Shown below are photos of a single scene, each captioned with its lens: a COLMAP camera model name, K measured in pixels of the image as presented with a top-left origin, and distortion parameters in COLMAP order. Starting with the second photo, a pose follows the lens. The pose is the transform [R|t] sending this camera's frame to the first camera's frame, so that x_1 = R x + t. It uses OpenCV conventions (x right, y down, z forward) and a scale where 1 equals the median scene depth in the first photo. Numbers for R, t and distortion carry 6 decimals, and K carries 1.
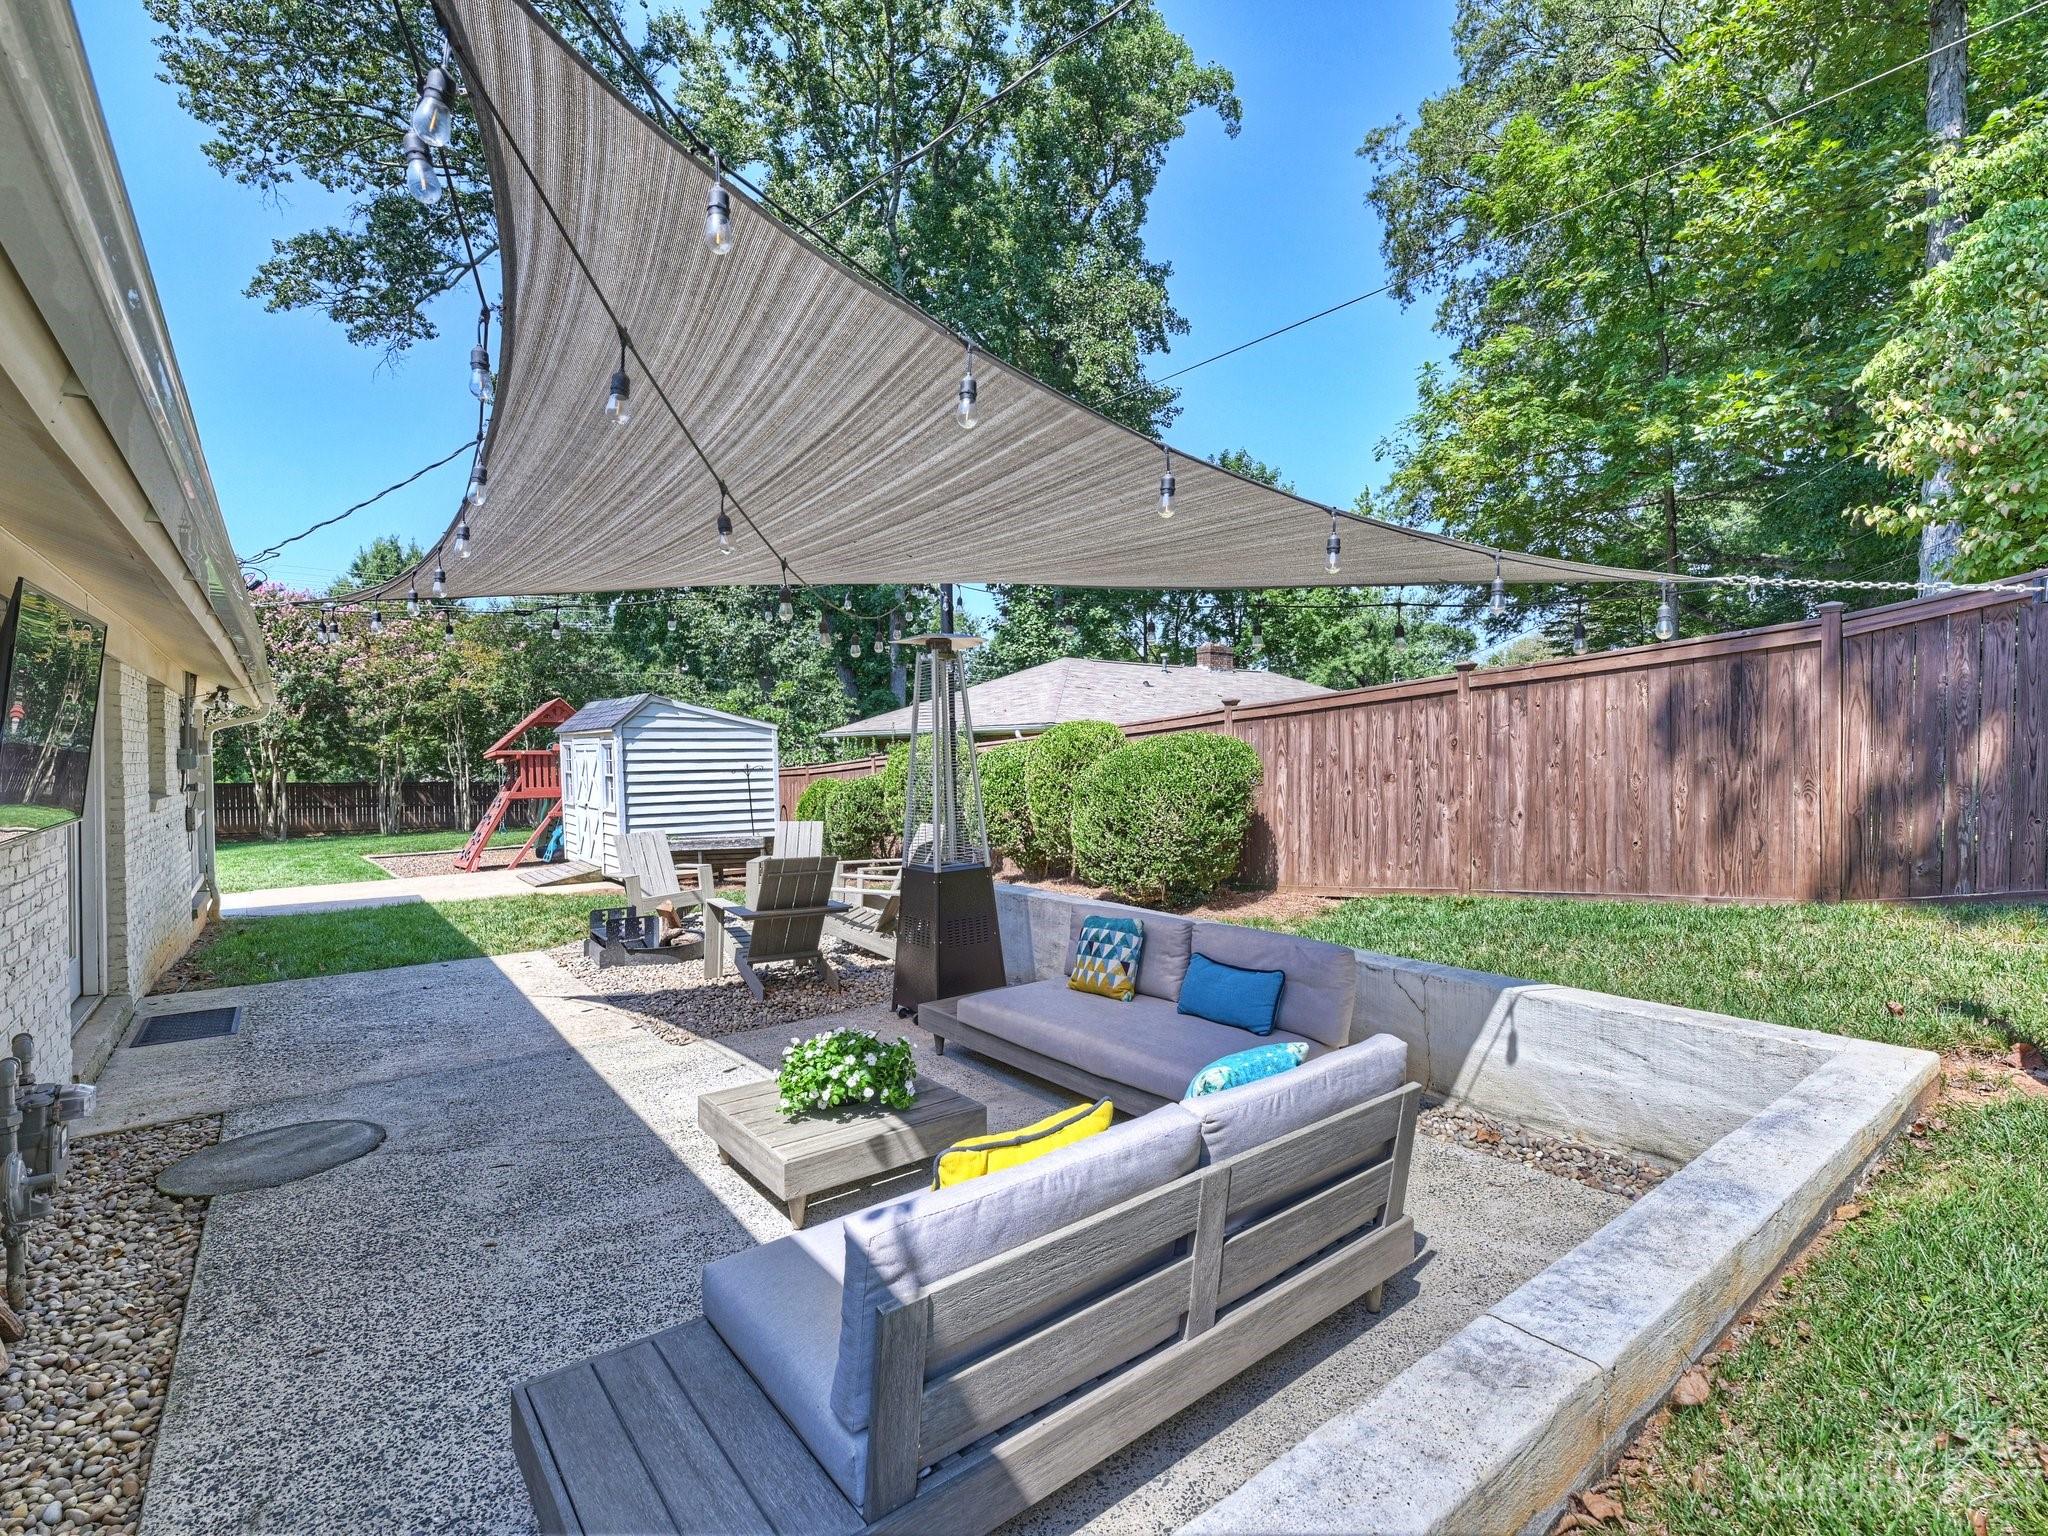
lens RADIAL K [[936.7, 0, 1024.0], [0, 936.7, 768.0], [0, 0, 1]] dist [-0.002394, 0.000437]
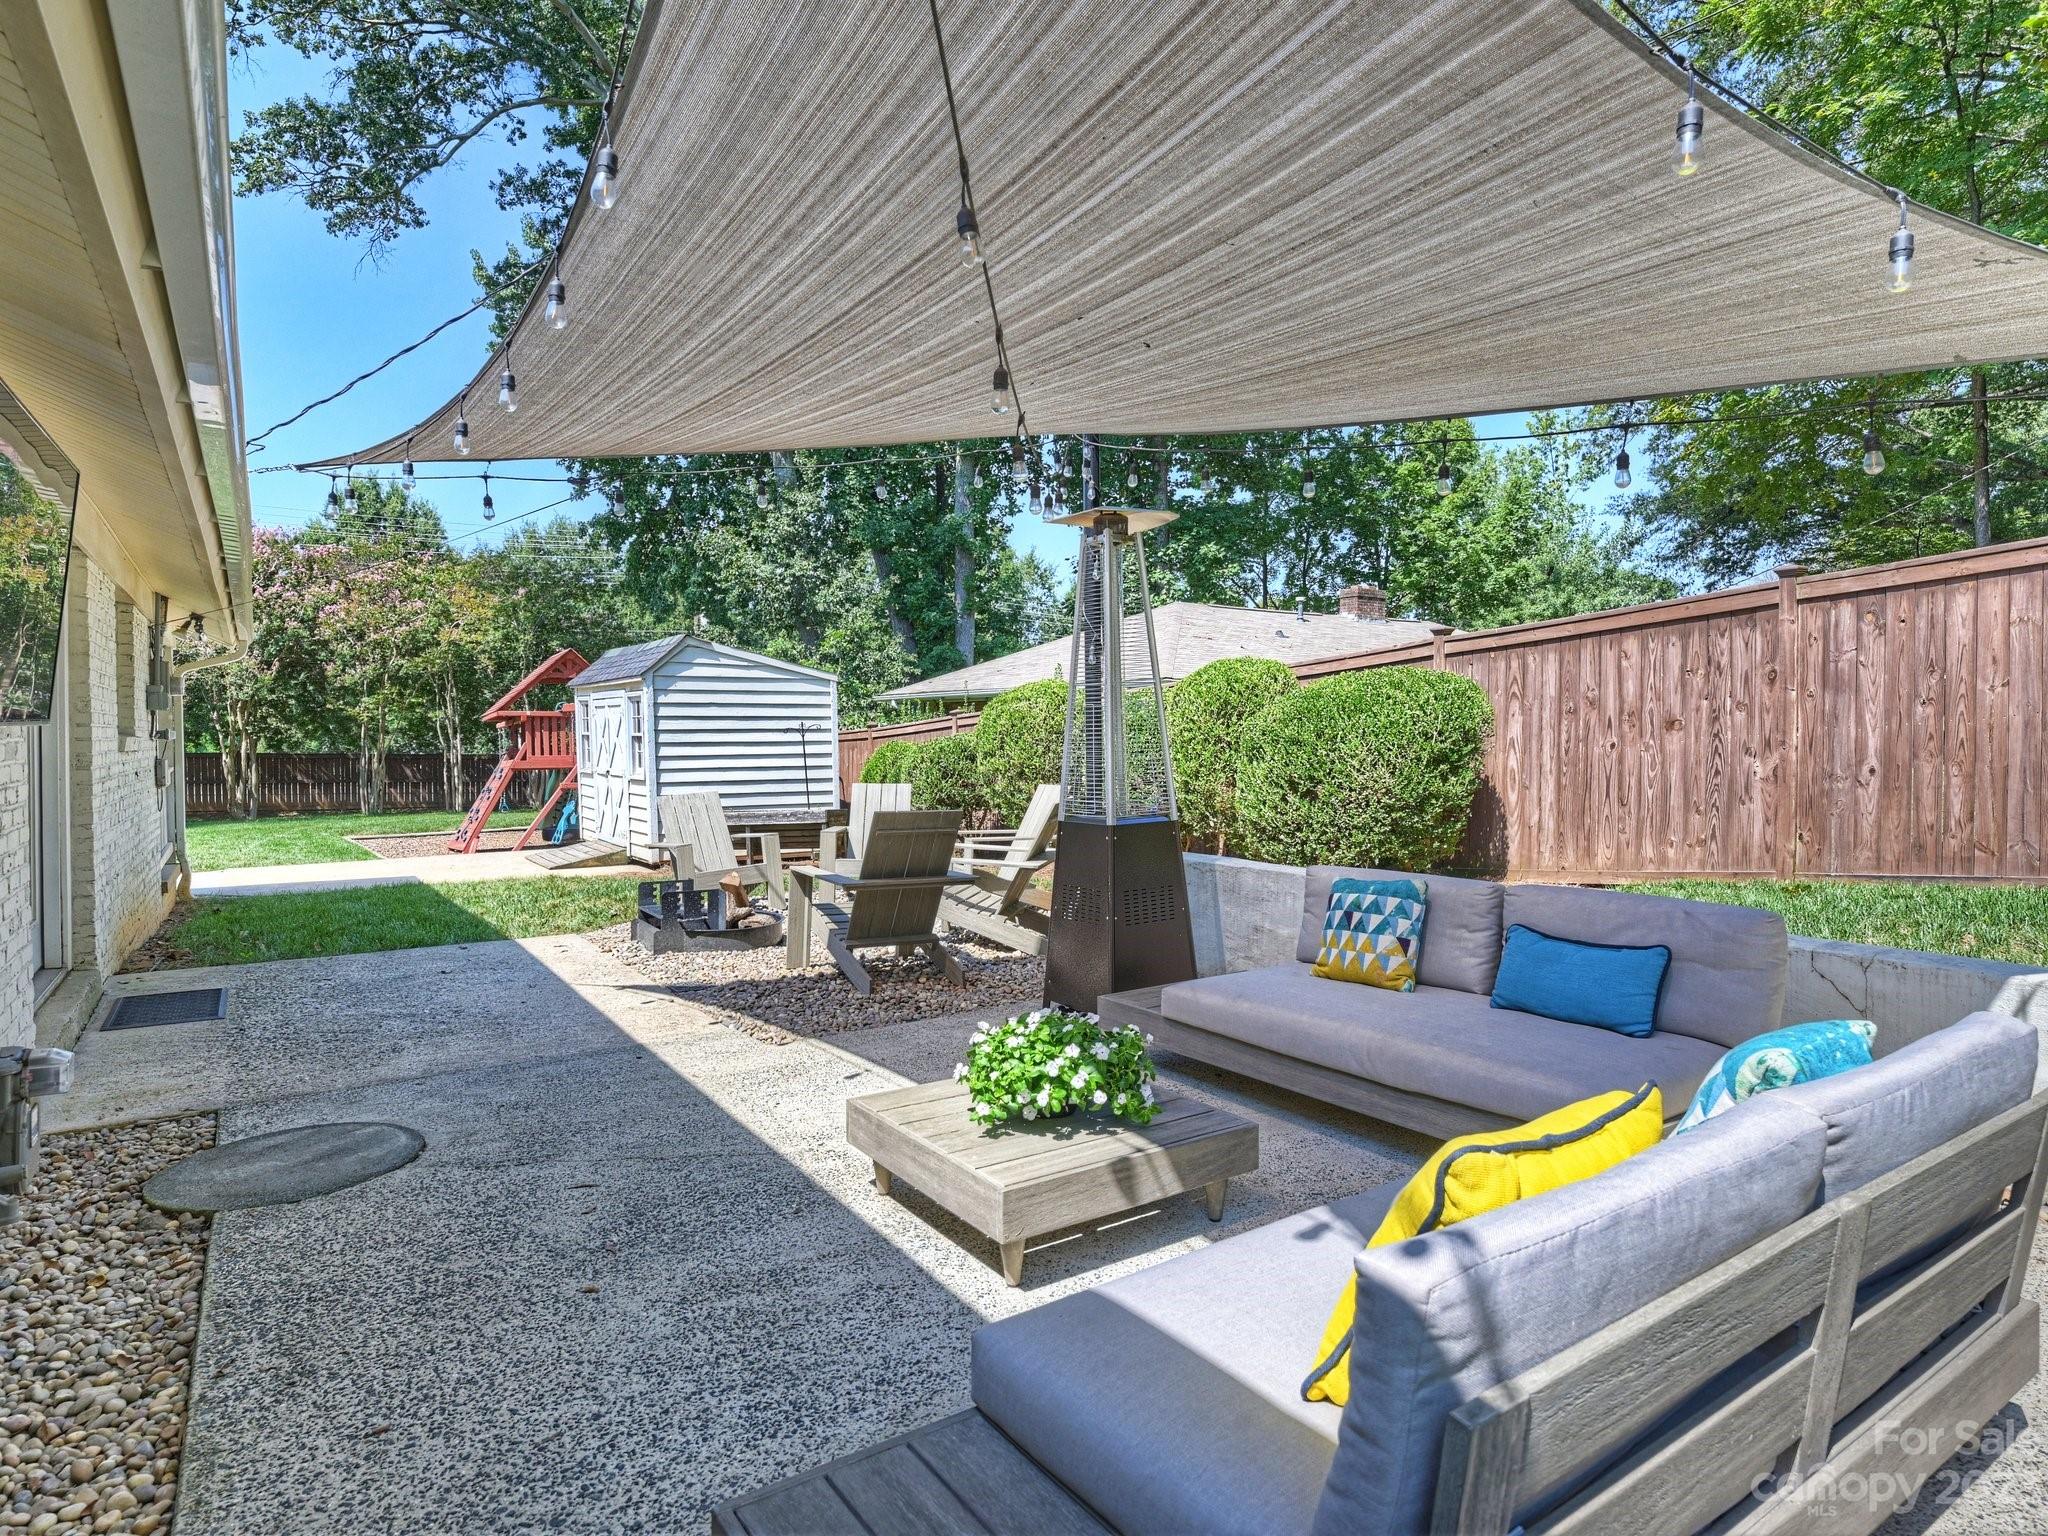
lens RADIAL K [[1131.6, 0, 1016.5], [0, 1131.6, 760.3], [0, 0, 1]] dist [-0.004061, 0.001189]
pose [[0.997428, 0.006916, -0.071339, -0.077057], [-0.006412, 0.999953, 0.007289, 0.039711], [0.071386, -0.006812, 0.997426, 0.067942]]
